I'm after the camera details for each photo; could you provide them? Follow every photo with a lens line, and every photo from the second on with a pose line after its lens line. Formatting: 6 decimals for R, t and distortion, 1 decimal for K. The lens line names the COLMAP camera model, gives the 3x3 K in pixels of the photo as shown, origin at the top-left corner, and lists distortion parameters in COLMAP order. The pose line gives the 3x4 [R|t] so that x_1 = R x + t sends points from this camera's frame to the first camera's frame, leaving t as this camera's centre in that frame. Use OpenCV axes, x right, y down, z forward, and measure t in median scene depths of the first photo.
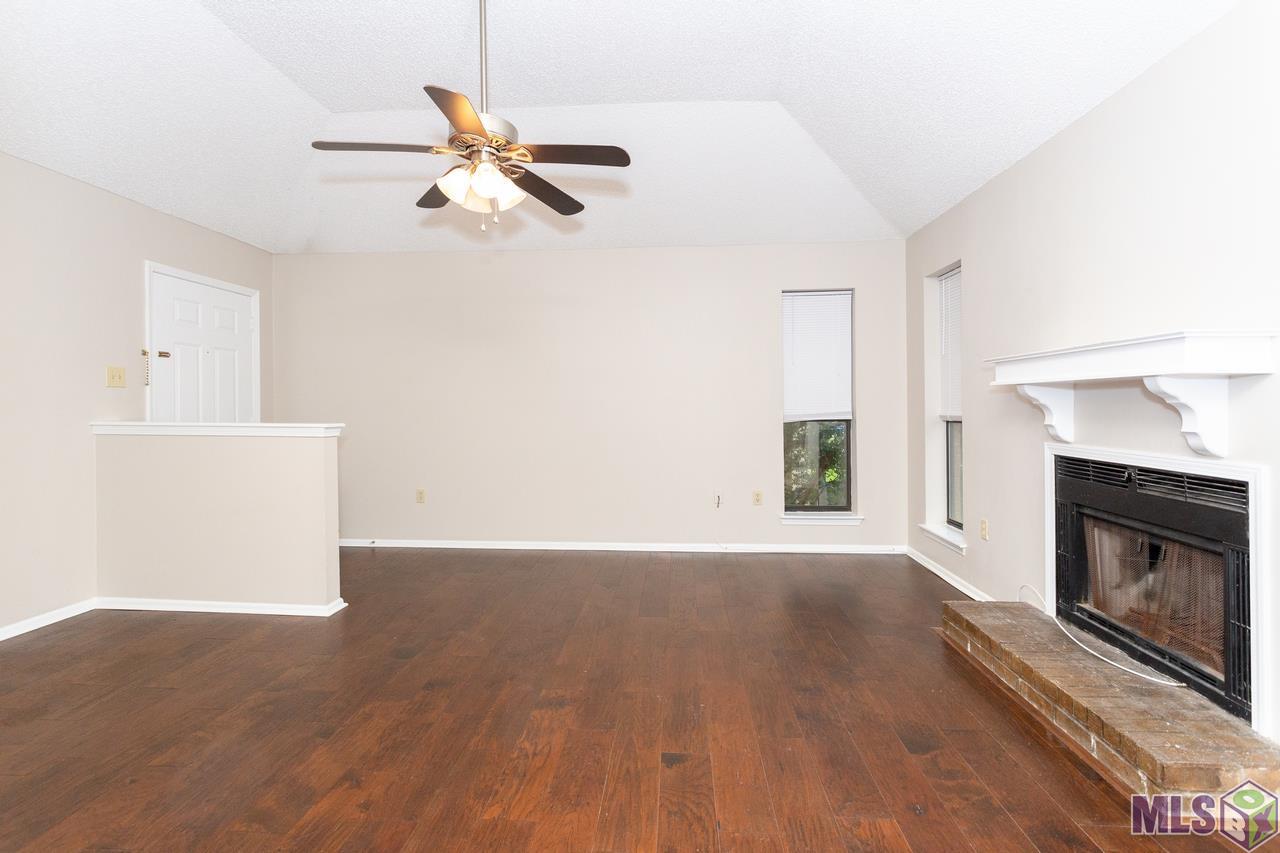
lens RADIAL K [[620.6, 0, 641.8], [0, 620.6, 403.7], [0, 0, 1]] dist [0.001739, 0.000004]
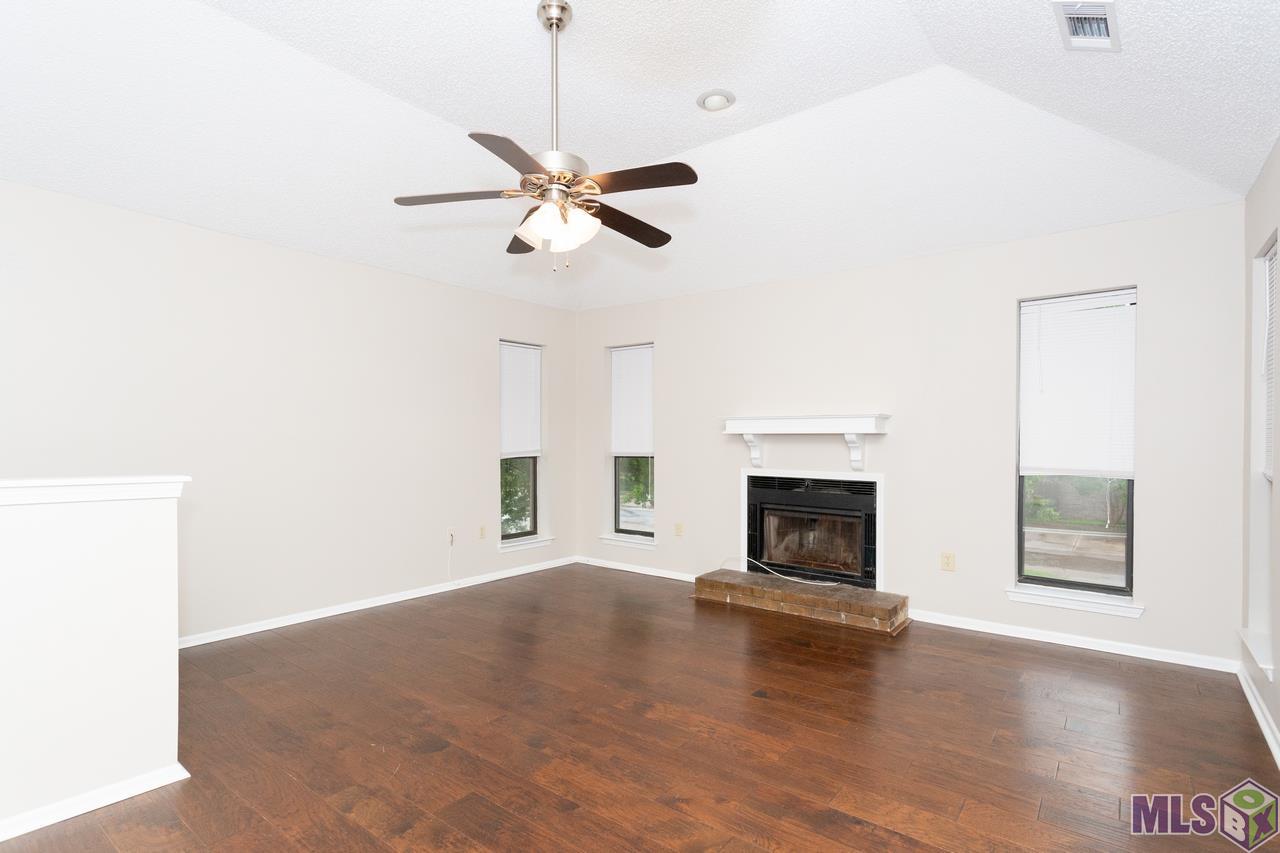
lens RADIAL K [[626.7, 0, 640.2], [0, 626.7, 450.2], [0, 0, 1]] dist [-0.002131, -0.000248]
pose [[0.559400, -0.008975, 0.828850, -0.994090], [-0.006707, 0.999860, 0.015353, -0.011013], [-0.828871, -0.014147, 0.559261, 0.325338]]
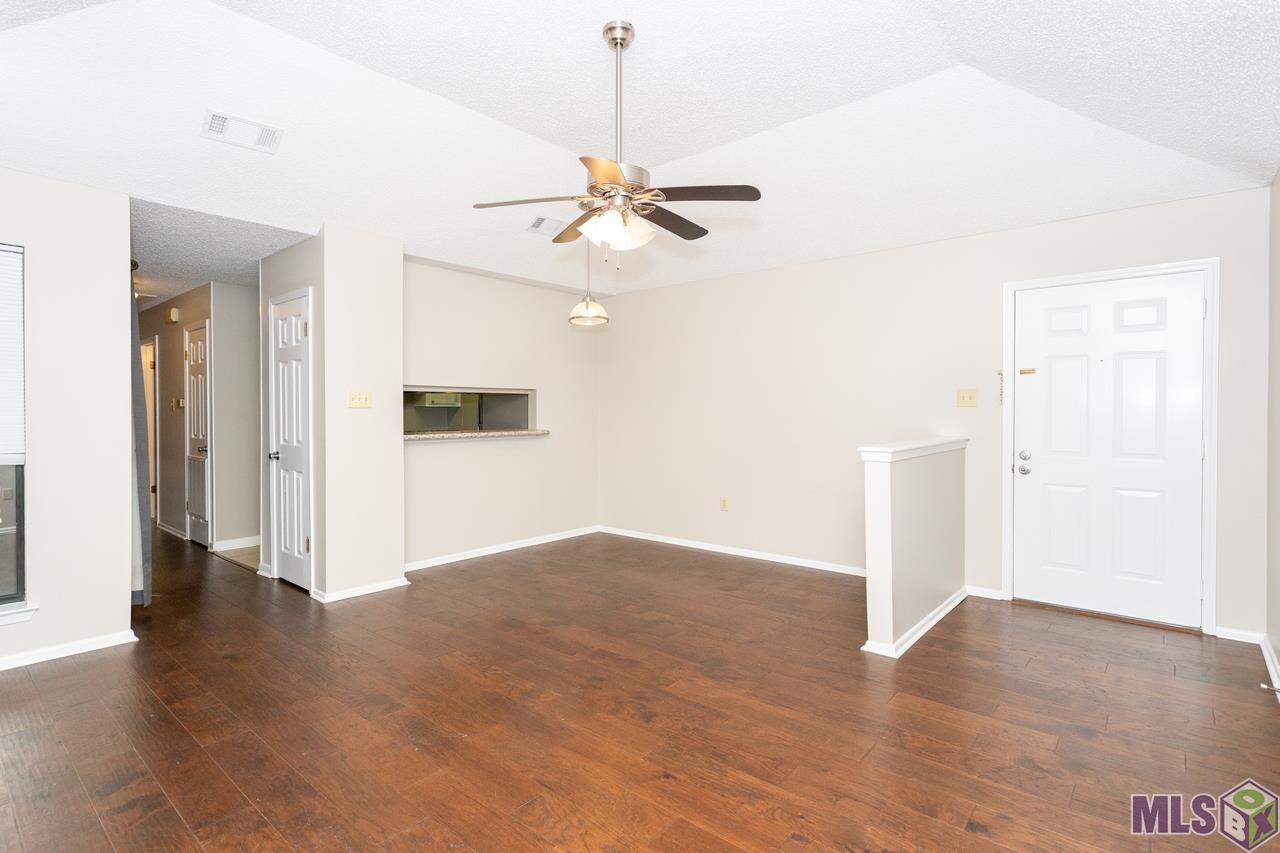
lens RADIAL K [[622.4, 0, 638.3], [0, 622.4, 419.1], [0, 0, 1]] dist [0.003293, 0.000550]
pose [[-0.602486, 0.012352, -0.798034, 0.587427], [0.005786, 0.999922, 0.011109, -0.029753], [0.798108, 0.002076, -0.602511, 1.664759]]
